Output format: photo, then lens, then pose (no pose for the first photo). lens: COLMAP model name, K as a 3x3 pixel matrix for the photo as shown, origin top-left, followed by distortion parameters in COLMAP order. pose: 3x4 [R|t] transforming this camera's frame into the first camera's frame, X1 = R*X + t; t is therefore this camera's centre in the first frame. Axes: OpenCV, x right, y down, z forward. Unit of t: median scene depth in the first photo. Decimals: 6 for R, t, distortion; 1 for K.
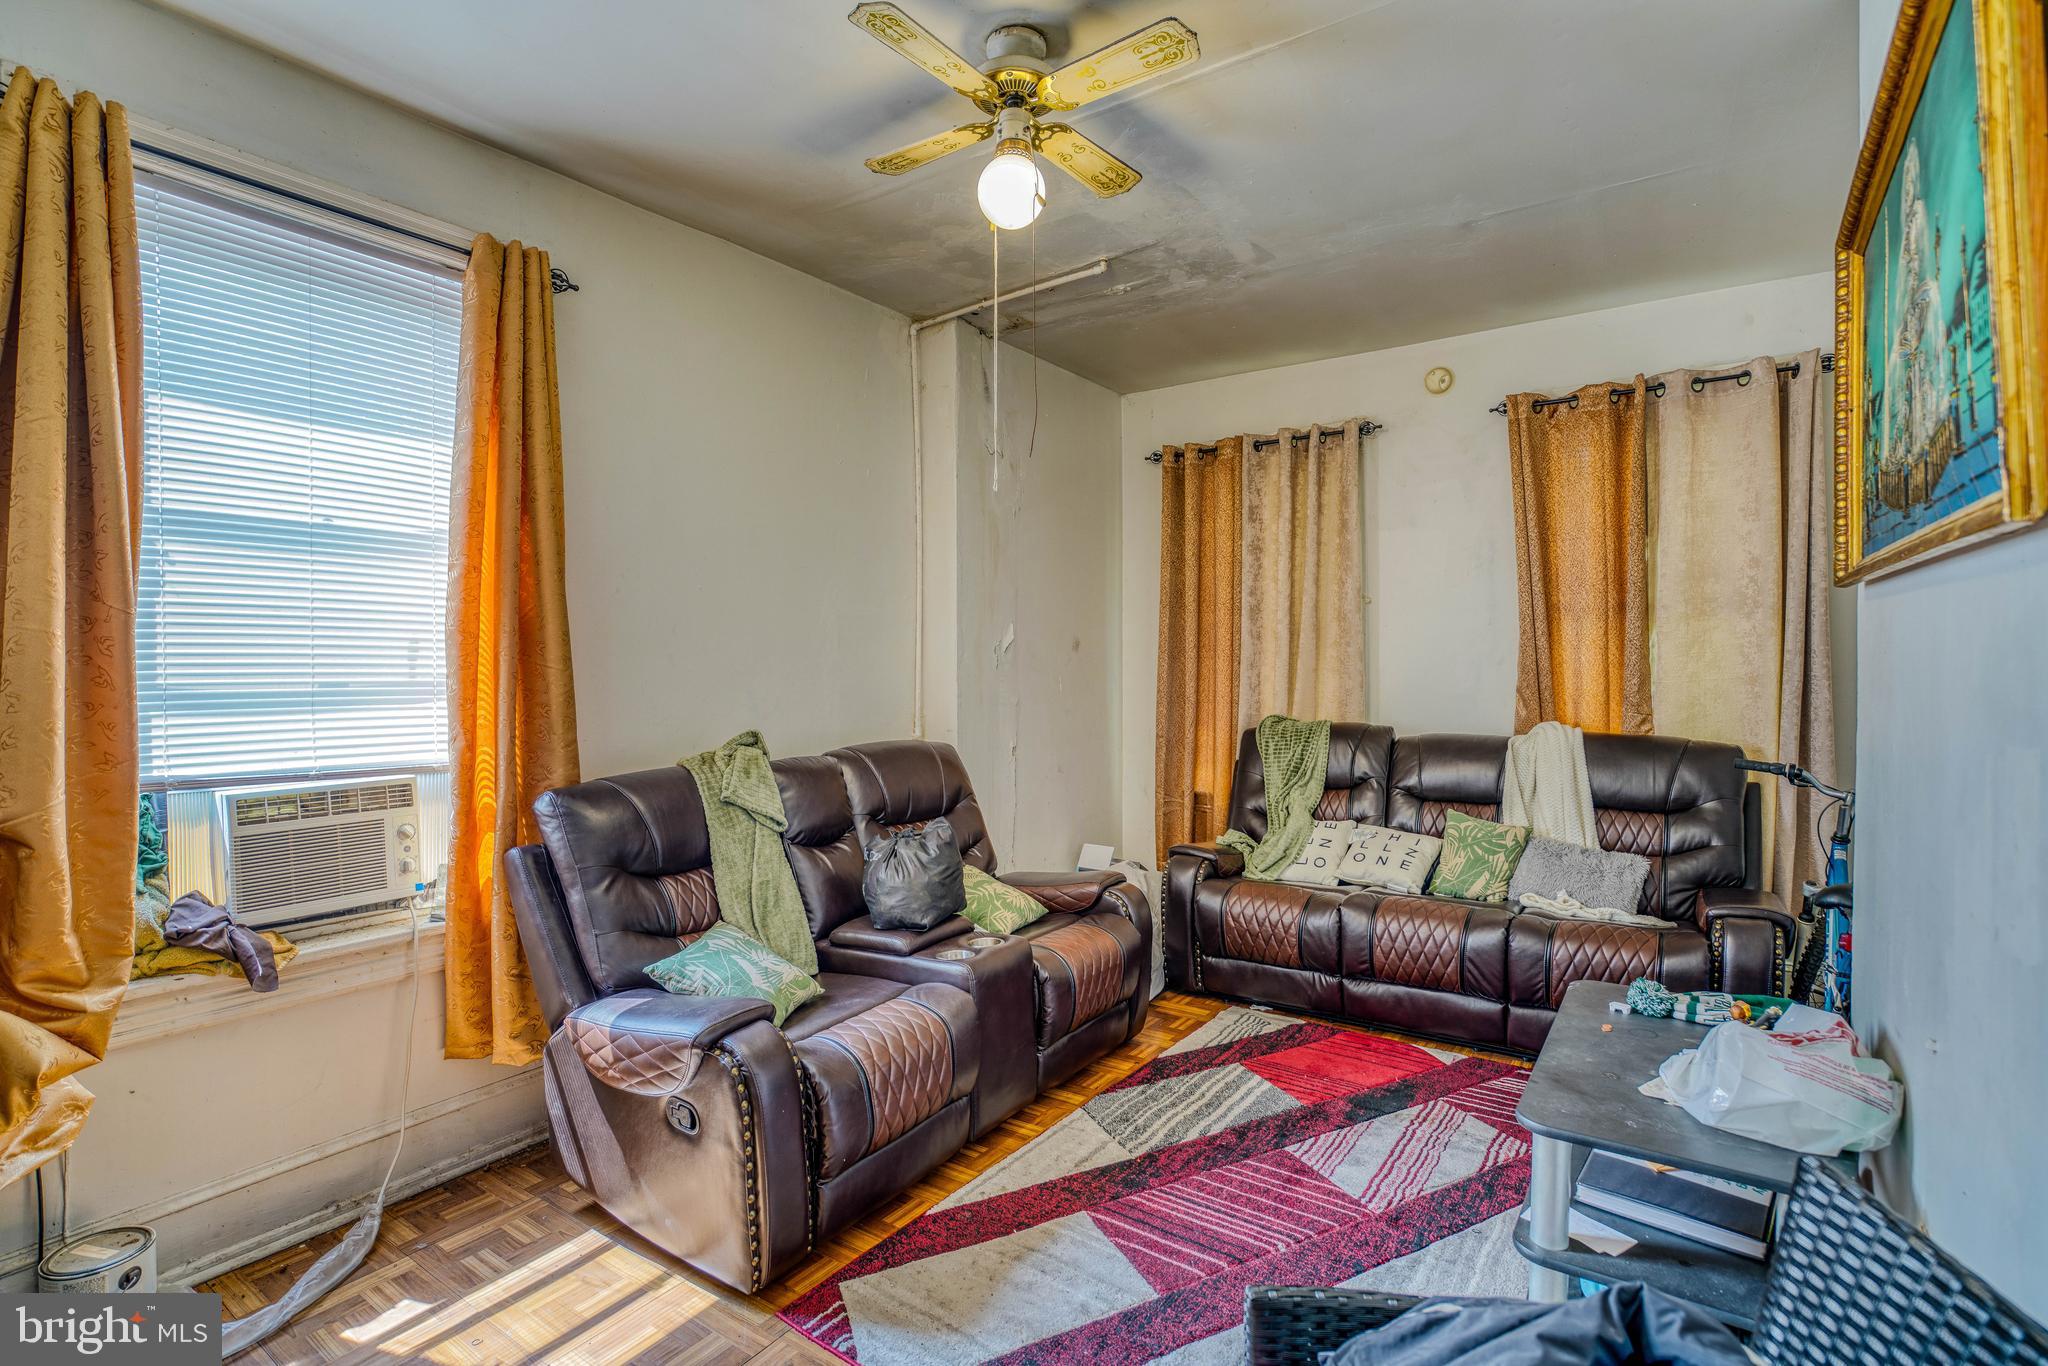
lens RADIAL K [[1002.4, 0, 1017.4], [0, 1002.4, 644.2], [0, 0, 1]] dist [-0.130197, 0.098700]
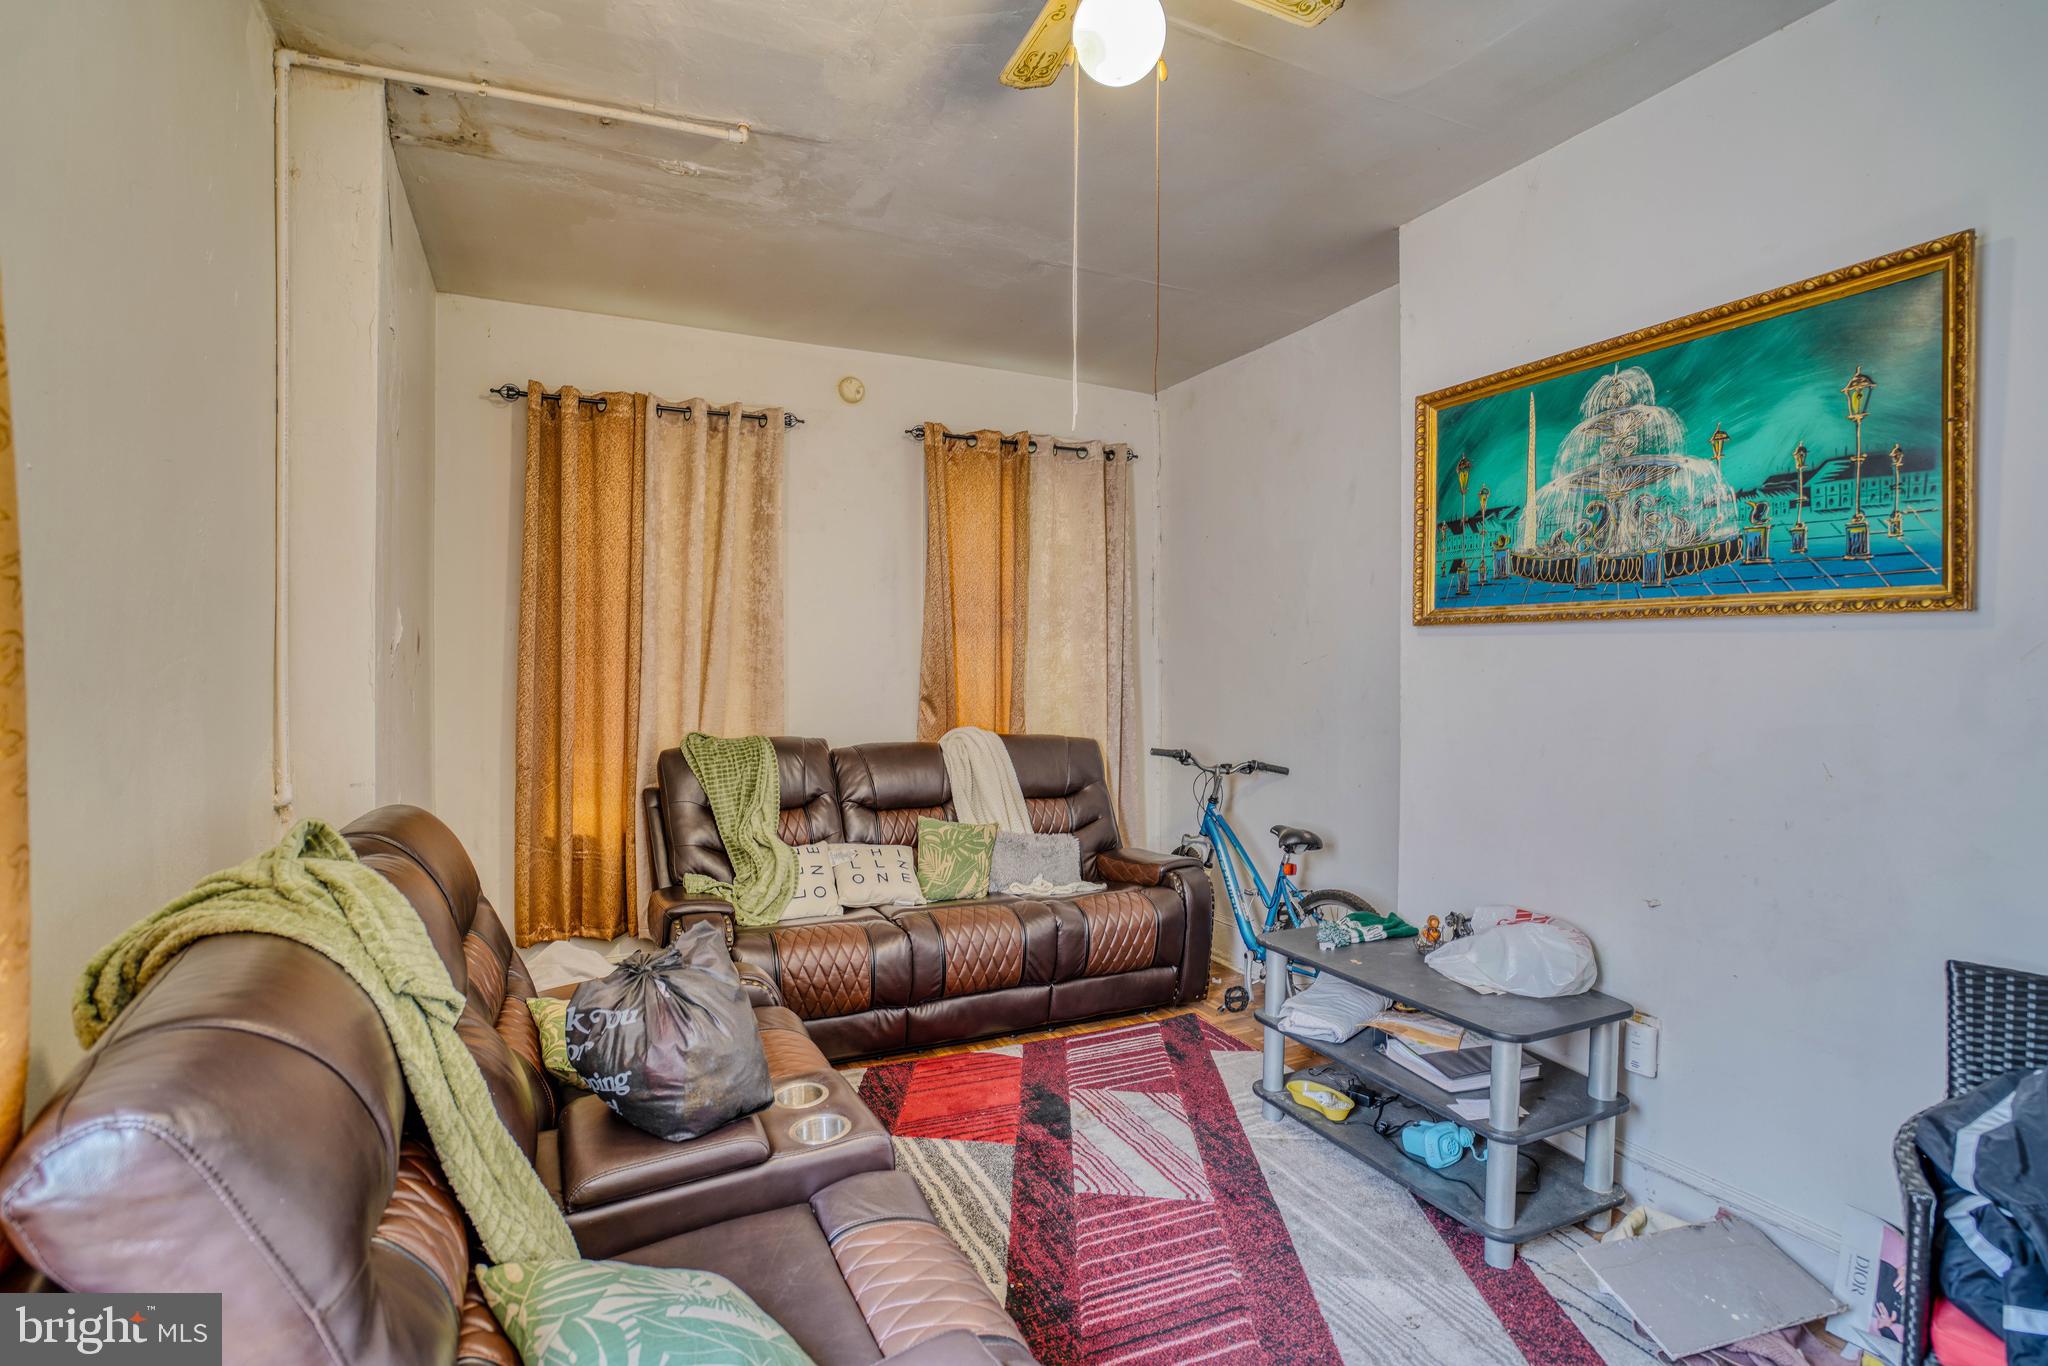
lens RADIAL K [[970.0, 0, 1016.5], [0, 970.0, 665.0], [0, 0, 1]] dist [-0.046632, 0.020706]
pose [[0.487007, 0.009972, 0.873341, -0.415831], [-0.024374, 0.999701, 0.002178, 0.006070], [-0.873058, -0.022348, 0.487104, 0.443620]]
